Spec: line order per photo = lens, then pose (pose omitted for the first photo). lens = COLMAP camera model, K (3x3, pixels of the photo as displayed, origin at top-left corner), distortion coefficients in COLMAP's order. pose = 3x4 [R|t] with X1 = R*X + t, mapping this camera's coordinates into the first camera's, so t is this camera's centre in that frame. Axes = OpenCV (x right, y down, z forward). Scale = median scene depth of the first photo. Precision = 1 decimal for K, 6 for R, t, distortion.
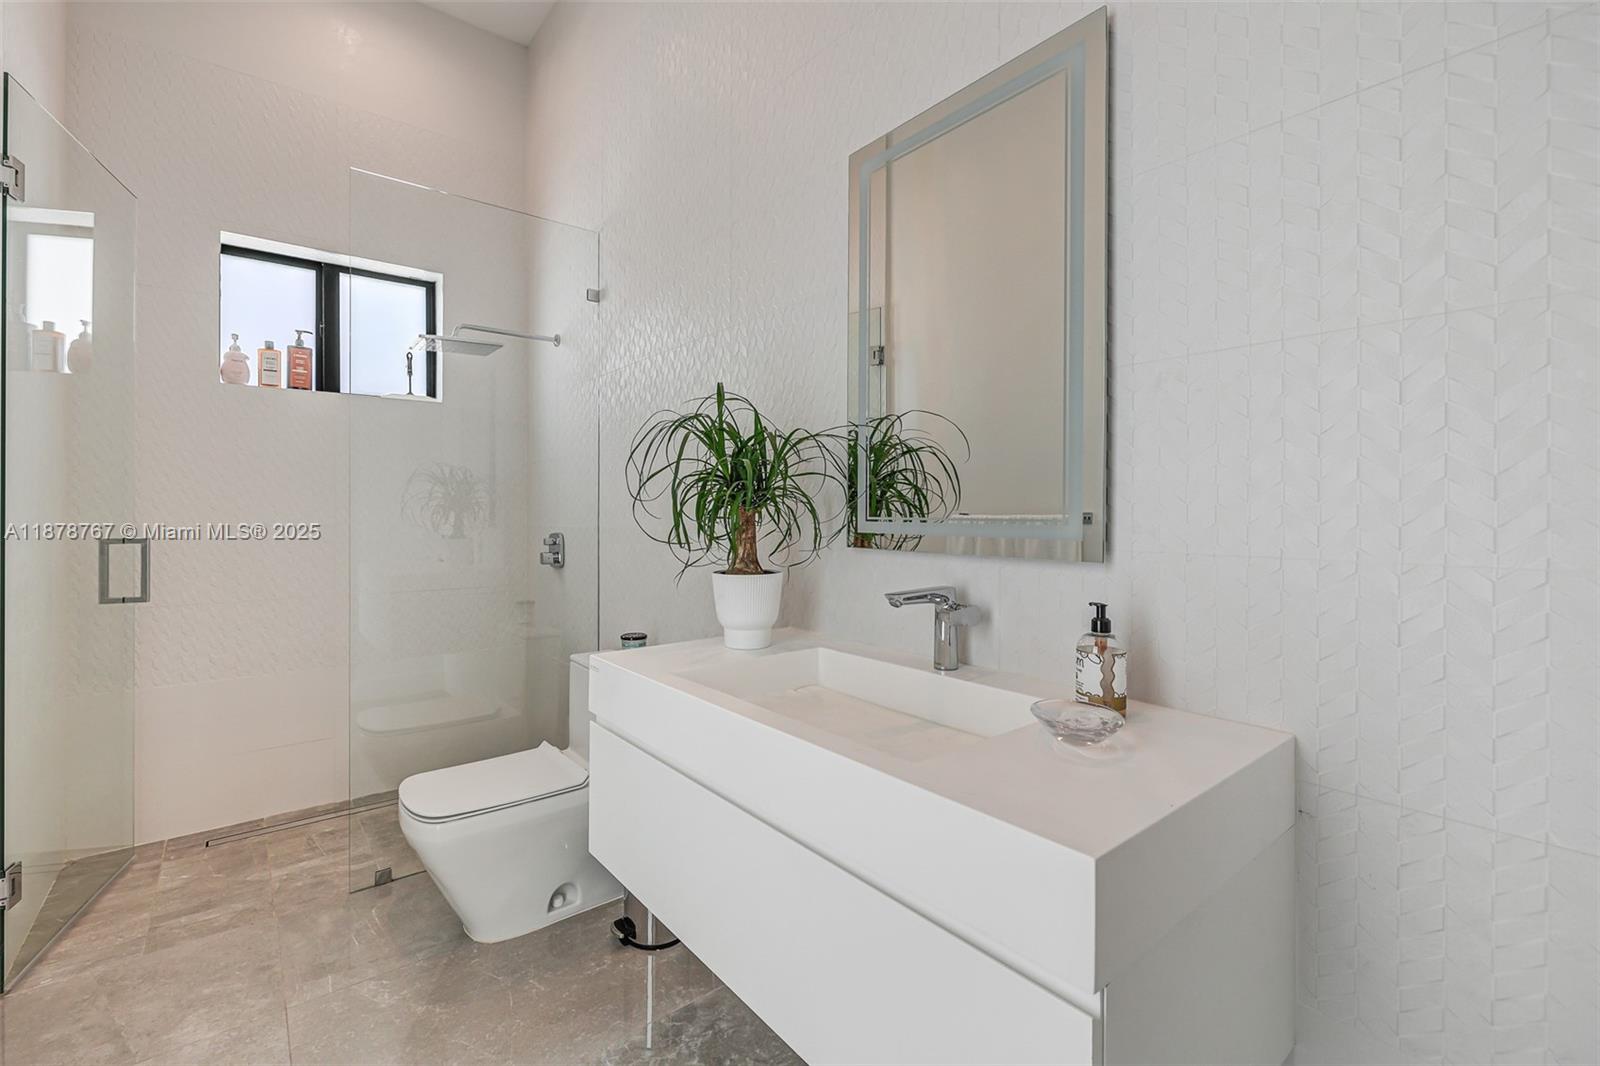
lens RADIAL K [[688.4, 0, 793.1], [0, 688.4, 521.3], [0, 0, 1]] dist [-0.000598, -0.000394]
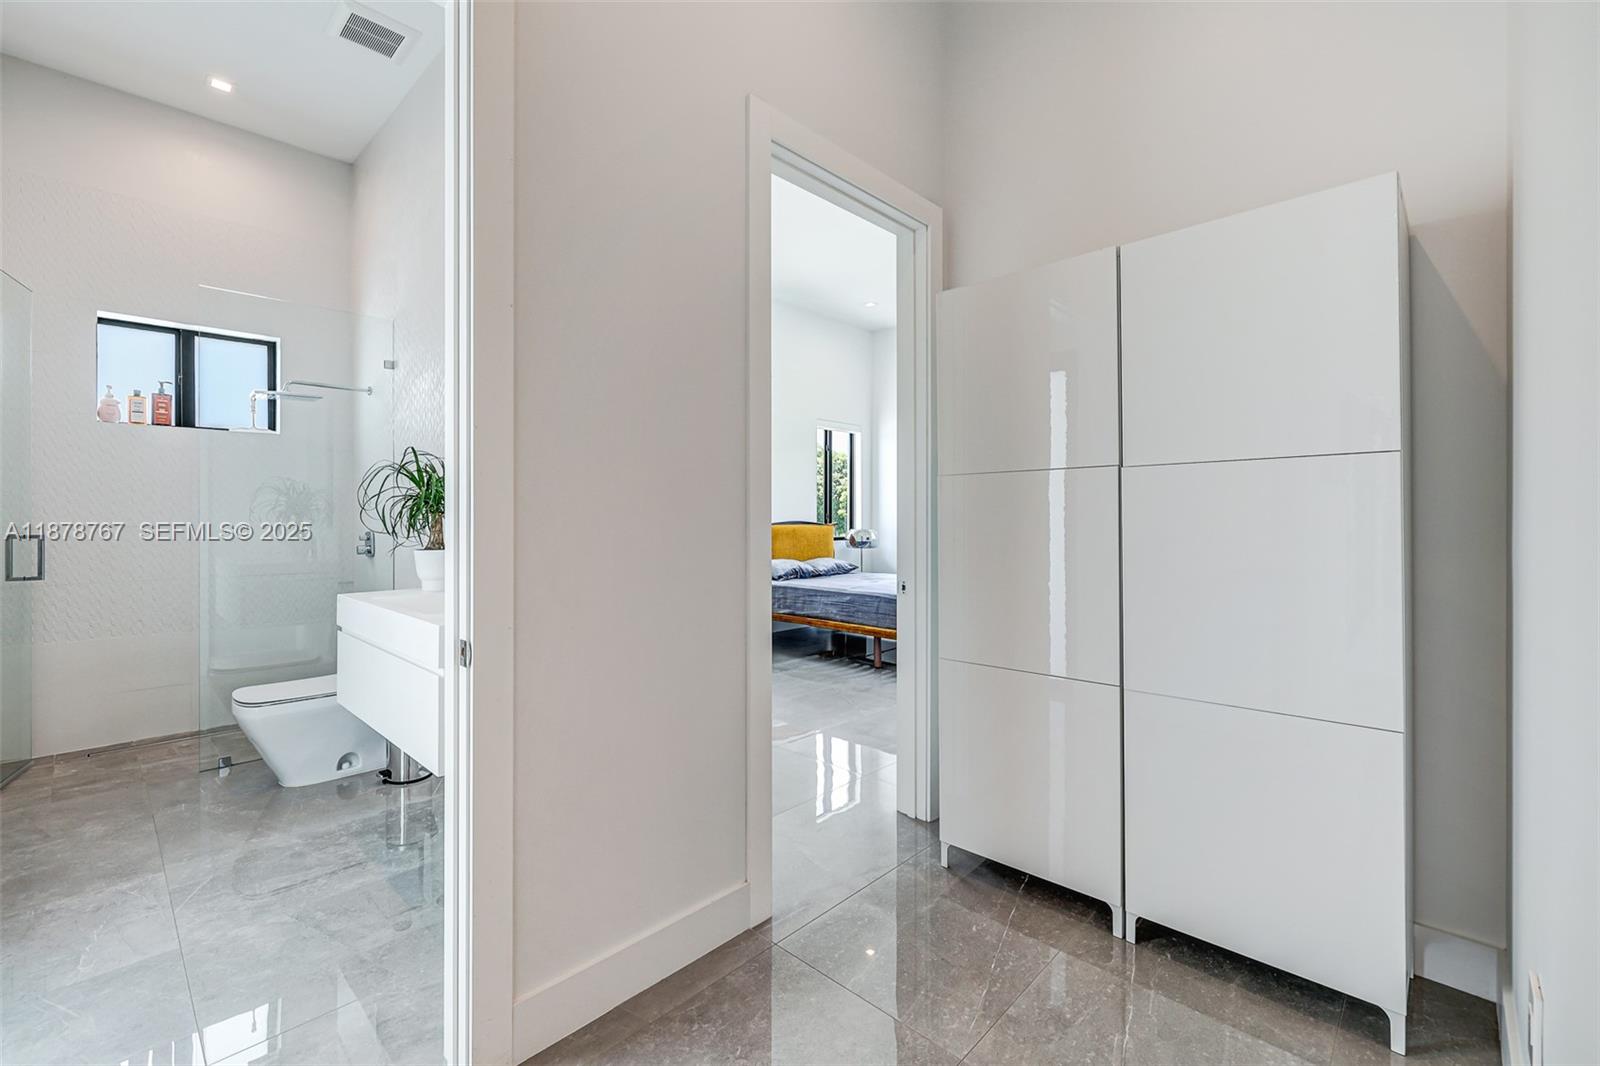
lens RADIAL K [[688.4, 0, 803.9], [0, 688.4, 523.4], [0, 0, 1]] dist [-0.000598, -0.000394]
pose [[0.991942, -0.002681, 0.126667, 0.383197], [0.002705, 0.999996, -0.000014, 0.004164], [-0.126666, 0.000357, 0.991945, -0.528934]]
